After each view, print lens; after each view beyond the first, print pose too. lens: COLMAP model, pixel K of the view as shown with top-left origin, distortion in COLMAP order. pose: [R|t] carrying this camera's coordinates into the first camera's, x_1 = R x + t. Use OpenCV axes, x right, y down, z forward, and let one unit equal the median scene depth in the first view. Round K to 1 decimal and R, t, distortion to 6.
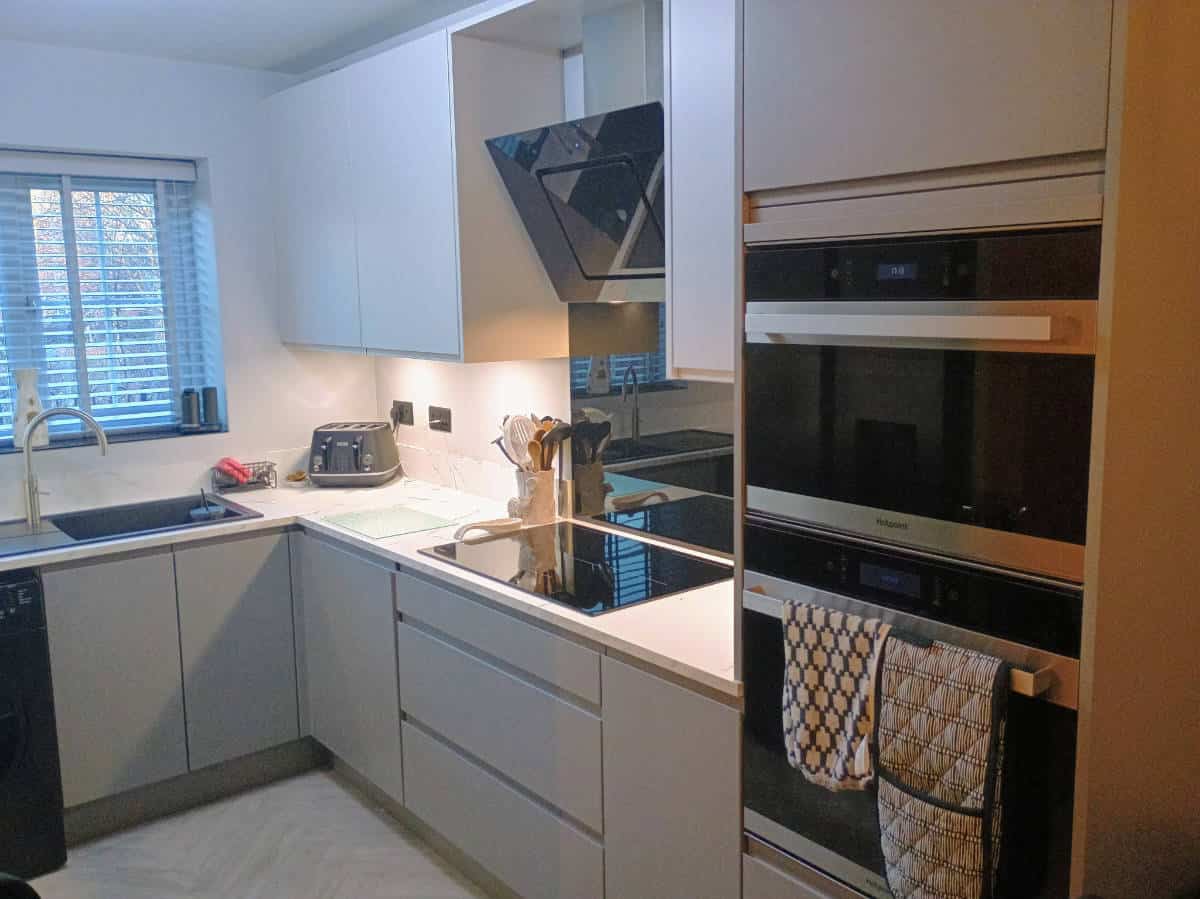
lens RADIAL K [[1041.3, 0, 602.1], [0, 1041.3, 434.8], [0, 0, 1]] dist [0.067372, -0.078383]
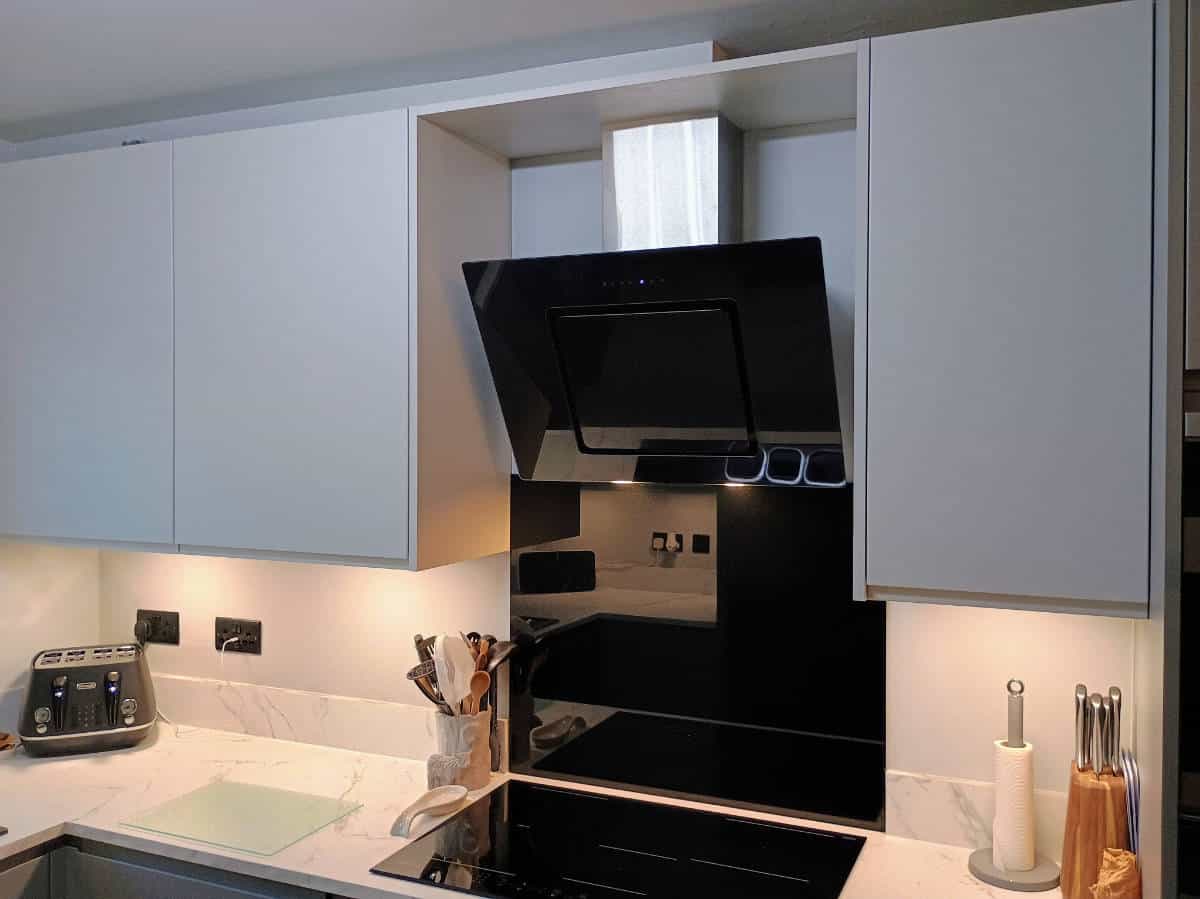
lens RADIAL K [[1041.3, 0, 602.1], [0, 1041.3, 434.8], [0, 0, 1]] dist [0.067372, -0.078383]
pose [[0.894040, 0.016021, 0.447701, -0.270134], [0.044444, 0.991258, -0.124225, -0.053590], [-0.445777, 0.130959, 0.885512, 0.257348]]
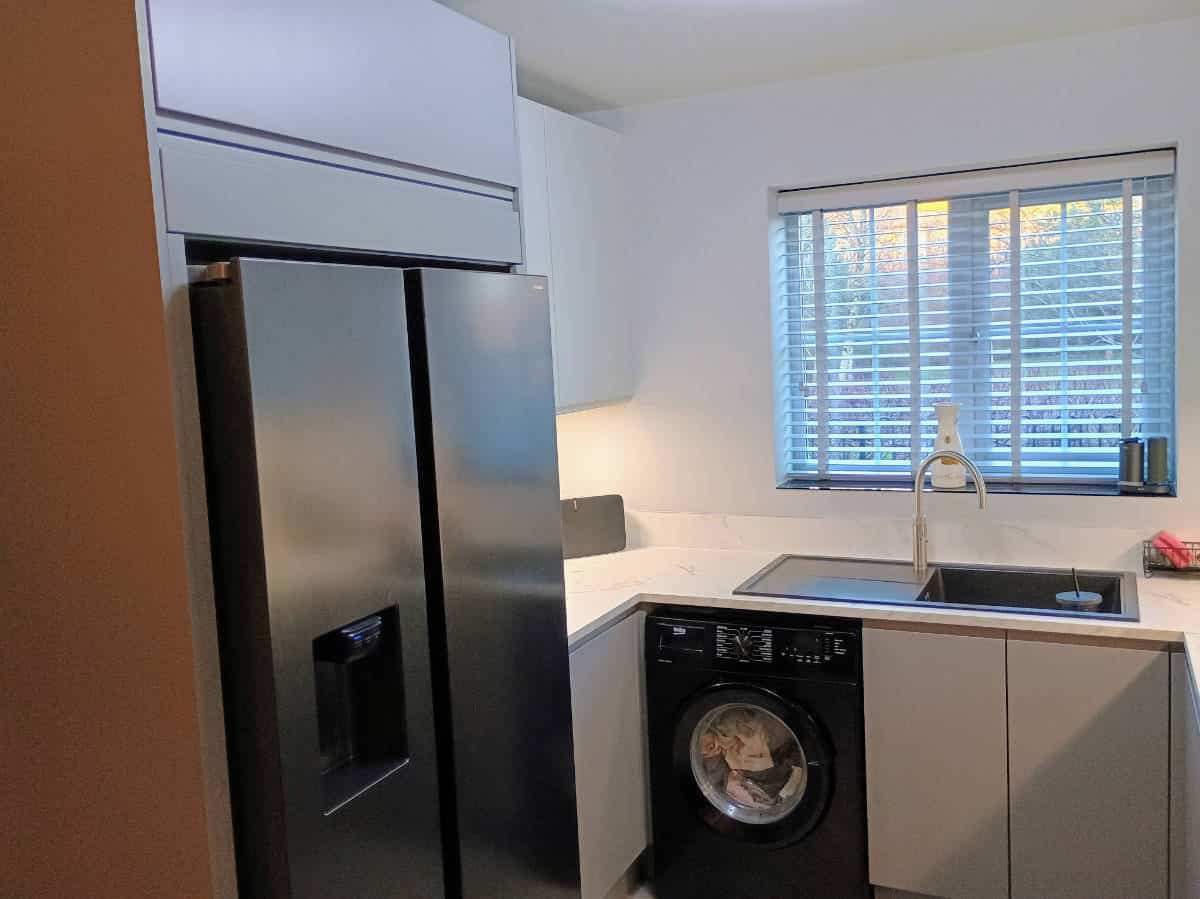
lens RADIAL K [[1029.6, 0, 612.0], [0, 1029.6, 445.3], [0, 0, 1]] dist [0.036011, -0.002475]
pose [[0.441555, 0.088910, -0.892818, 0.143733], [-0.086868, 0.994640, 0.056088, -0.050212], [0.893019, 0.052791, 0.446911, 0.310972]]
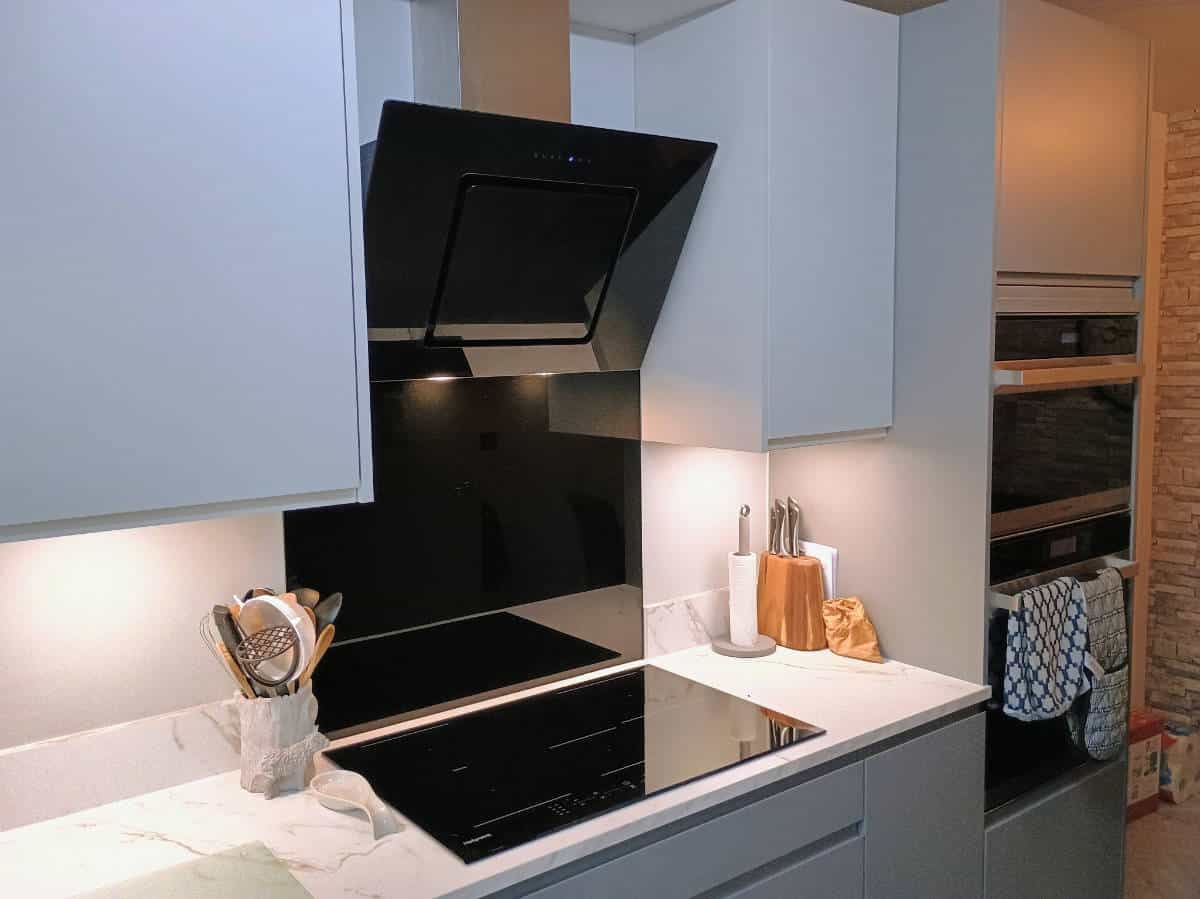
lens RADIAL K [[1041.3, 0, 602.1], [0, 1041.3, 434.8], [0, 0, 1]] dist [0.067372, -0.078383]
pose [[0.026784, -0.075704, 0.996771, -0.526389], [0.154736, 0.985424, 0.070685, -0.096372], [-0.987593, 0.152343, 0.038108, 0.684021]]
